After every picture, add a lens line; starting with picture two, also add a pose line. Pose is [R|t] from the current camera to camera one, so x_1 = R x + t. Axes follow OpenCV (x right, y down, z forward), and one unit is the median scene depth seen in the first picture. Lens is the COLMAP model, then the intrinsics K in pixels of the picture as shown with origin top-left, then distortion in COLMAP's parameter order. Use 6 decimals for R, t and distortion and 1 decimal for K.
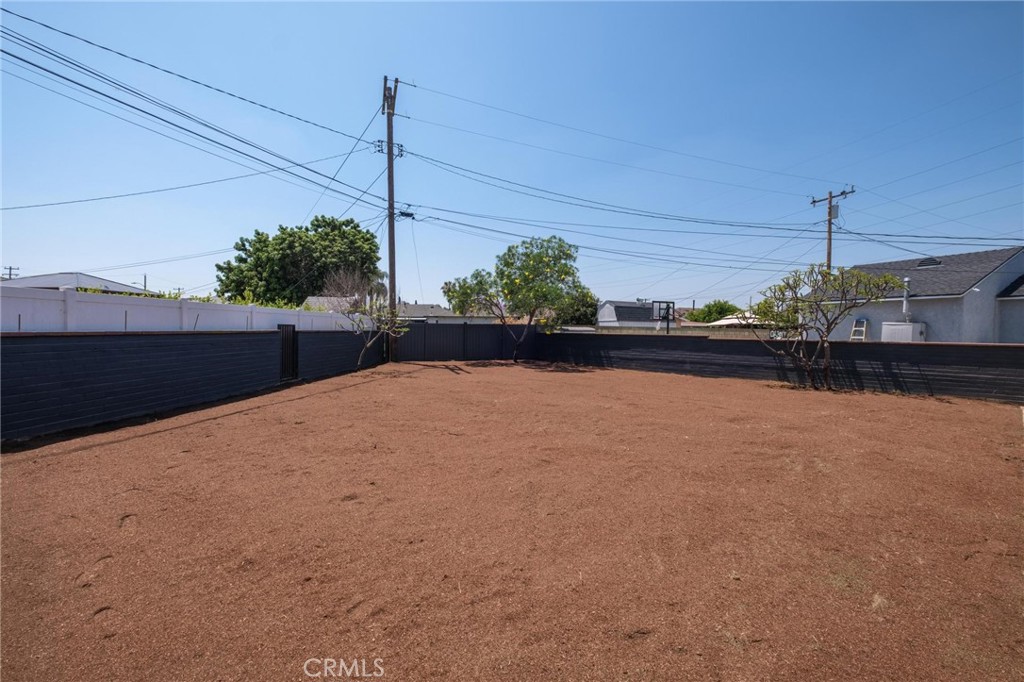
lens RADIAL K [[444.6, 0, 512.0], [0, 444.6, 341.0], [0, 0, 1]] dist [0.000870, -0.000264]
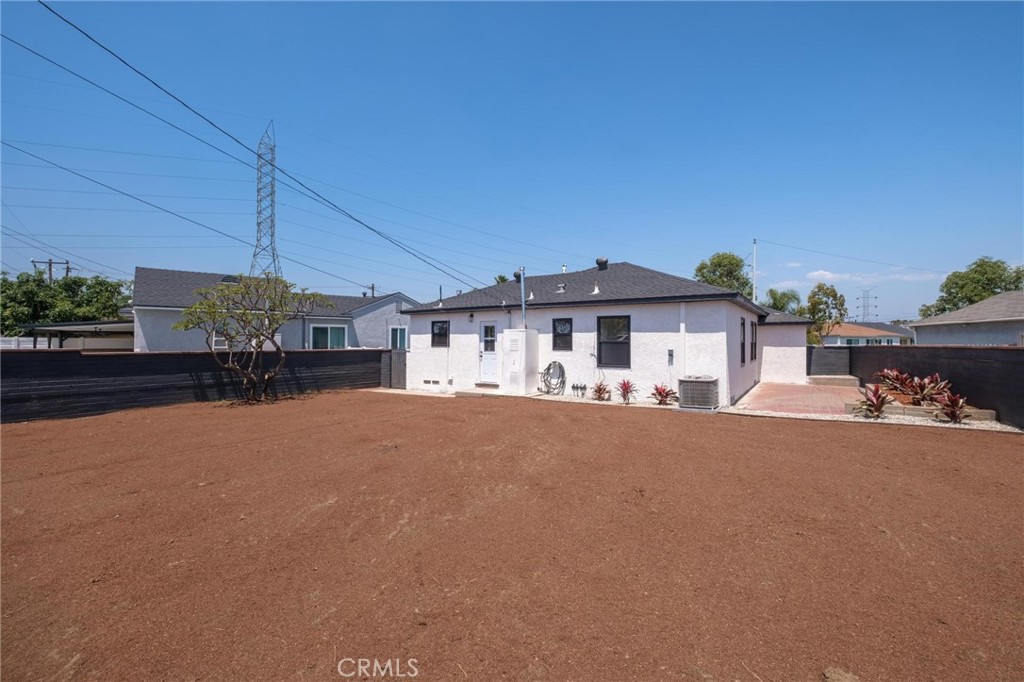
lens RADIAL K [[444.6, 0, 512.0], [0, 444.6, 341.0], [0, 0, 1]] dist [0.000870, -0.000264]
pose [[-0.388759, -0.004836, 0.921327, -0.373904], [0.009444, 0.999913, 0.009234, -0.024126], [-0.921291, 0.012290, -0.388679, 0.737699]]
